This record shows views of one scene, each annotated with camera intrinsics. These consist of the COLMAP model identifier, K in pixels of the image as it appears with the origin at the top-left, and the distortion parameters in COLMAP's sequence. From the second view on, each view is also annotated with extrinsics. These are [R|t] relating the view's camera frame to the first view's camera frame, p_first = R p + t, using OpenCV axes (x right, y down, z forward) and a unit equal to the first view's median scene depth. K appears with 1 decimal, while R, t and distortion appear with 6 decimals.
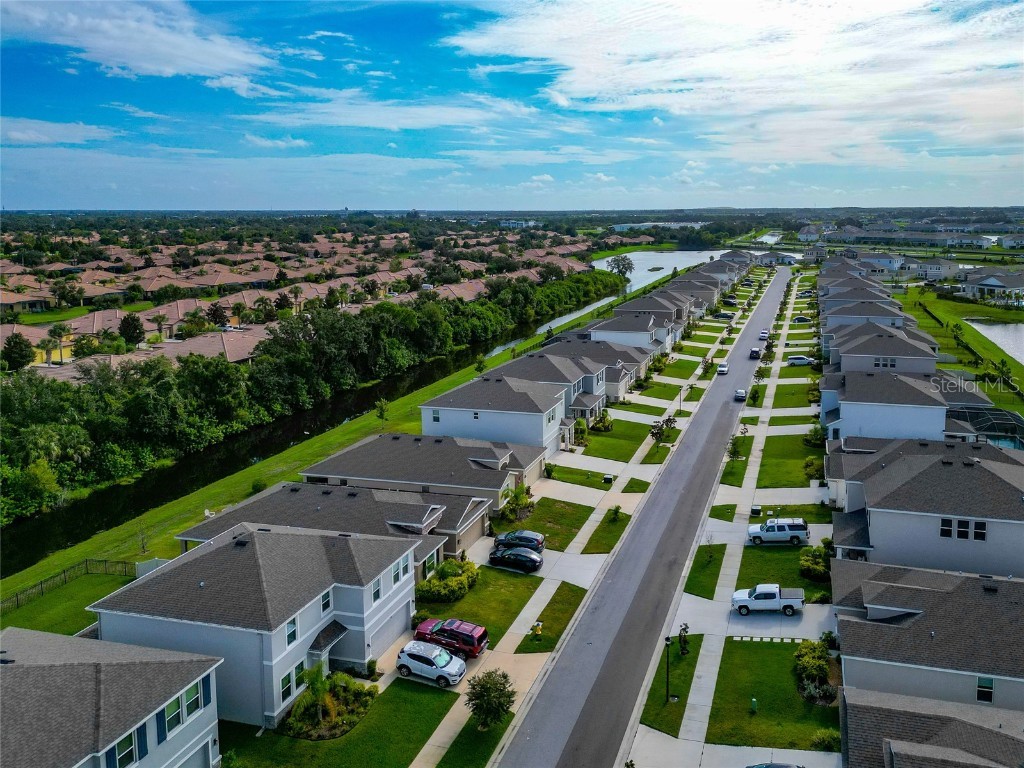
lens RADIAL K [[784.2, 0, 512.9], [0, 784.2, 337.0], [0, 0, 1]] dist [0.063101, -0.071507]
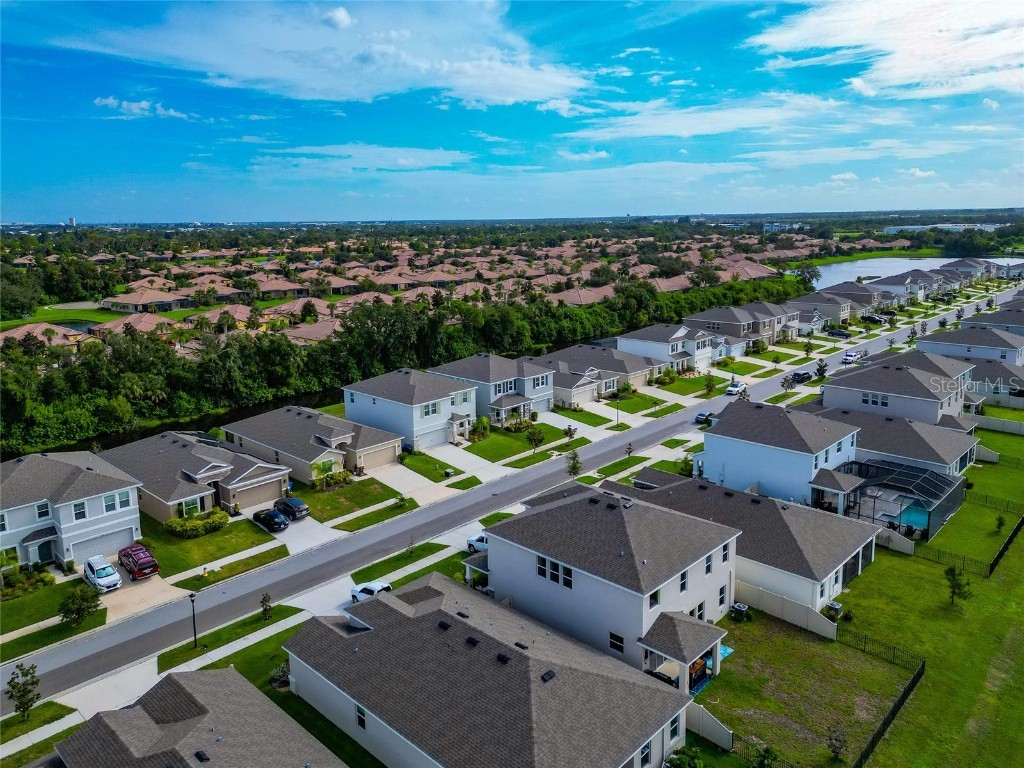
lens RADIAL K [[721.8, 0, 488.8], [0, 721.8, 366.6], [0, 0, 1]] dist [0.062682, -0.053666]
pose [[0.864631, 0.089670, -0.494340, 0.130140], [-0.066652, 0.995719, 0.064038, -0.006127], [0.497966, -0.022421, 0.866906, 0.035501]]
